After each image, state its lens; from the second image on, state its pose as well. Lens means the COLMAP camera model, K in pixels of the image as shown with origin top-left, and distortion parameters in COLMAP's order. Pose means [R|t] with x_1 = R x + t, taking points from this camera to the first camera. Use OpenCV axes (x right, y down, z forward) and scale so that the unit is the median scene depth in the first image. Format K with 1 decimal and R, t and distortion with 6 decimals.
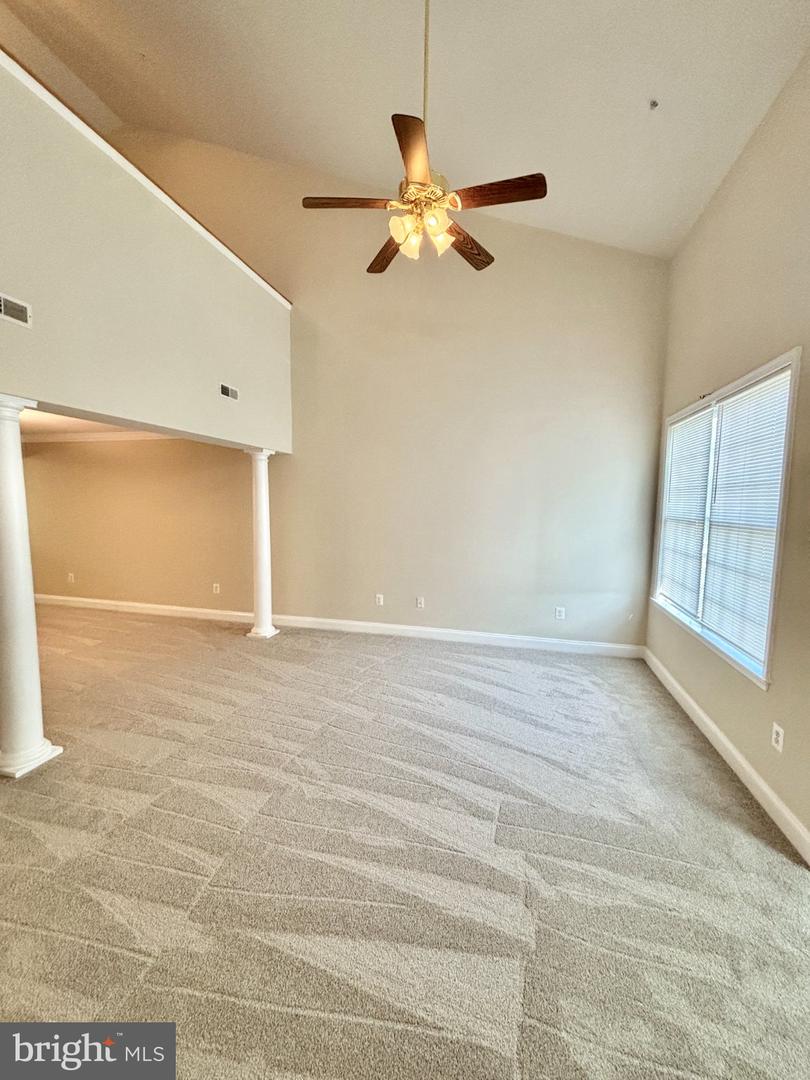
lens RADIAL K [[435.4, 0, 405.0], [0, 435.4, 540.0], [0, 0, 1]] dist [0.002902, 0.000328]
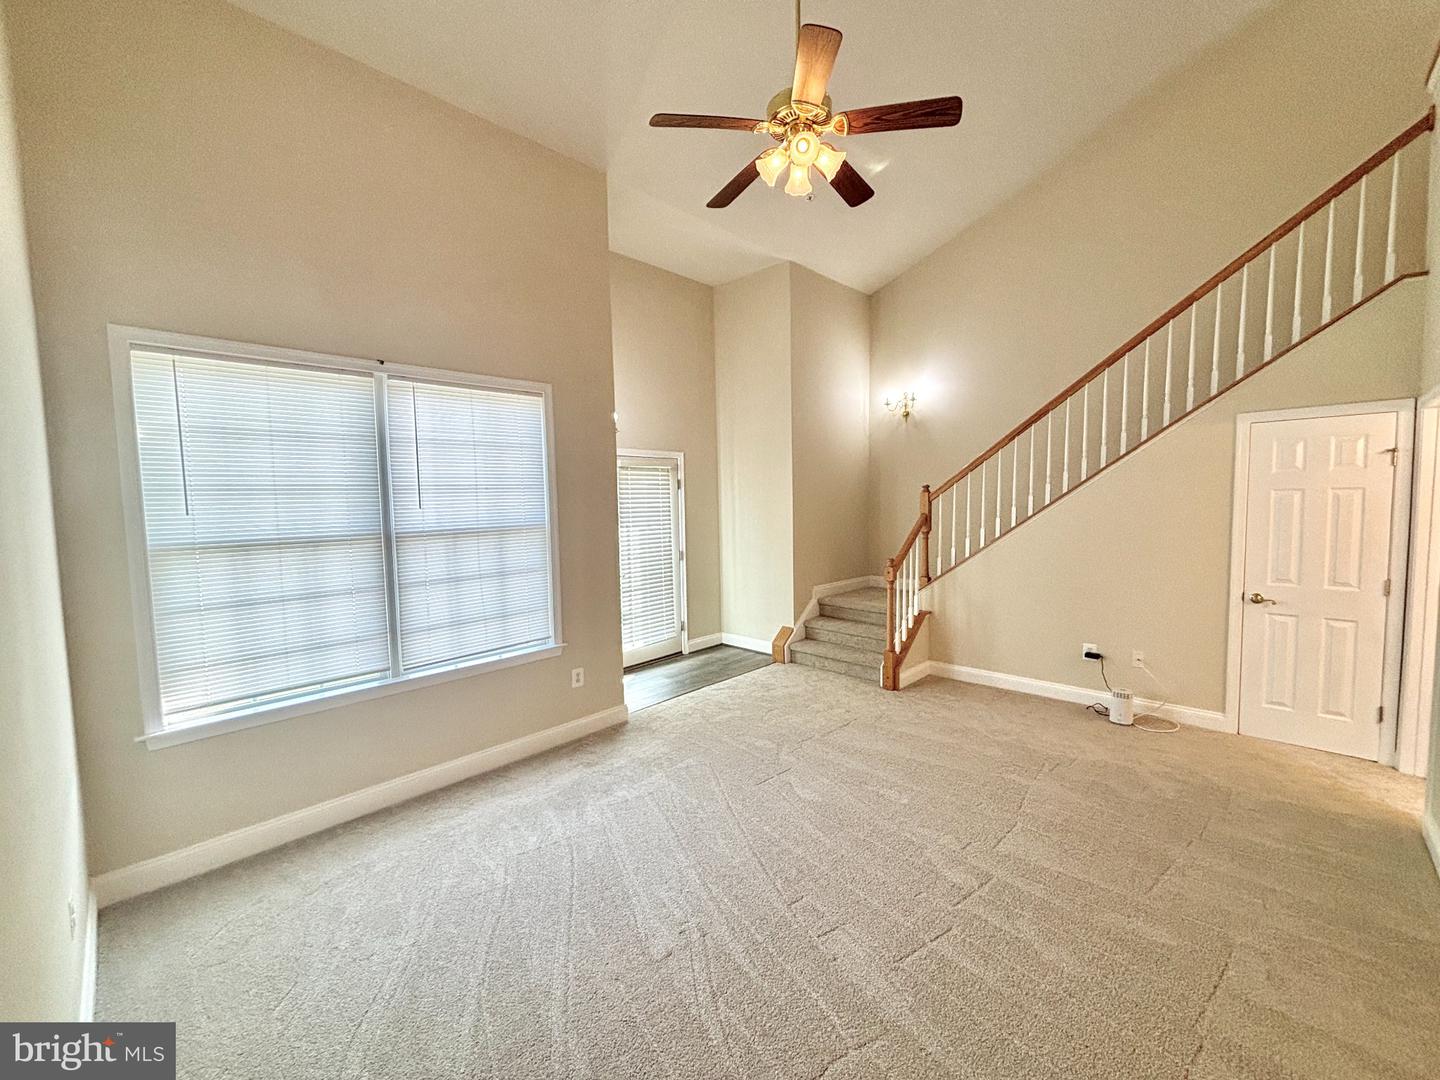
lens RADIAL K [[580.5, 0, 720.0], [0, 580.5, 540.0], [0, 0, 1]] dist [0.002902, 0.000328]
pose [[-0.861725, -0.036038, 0.506094, -0.287334], [0.053881, 0.985334, 0.161908, -0.161346], [-0.504506, 0.166789, -0.847145, 1.555354]]
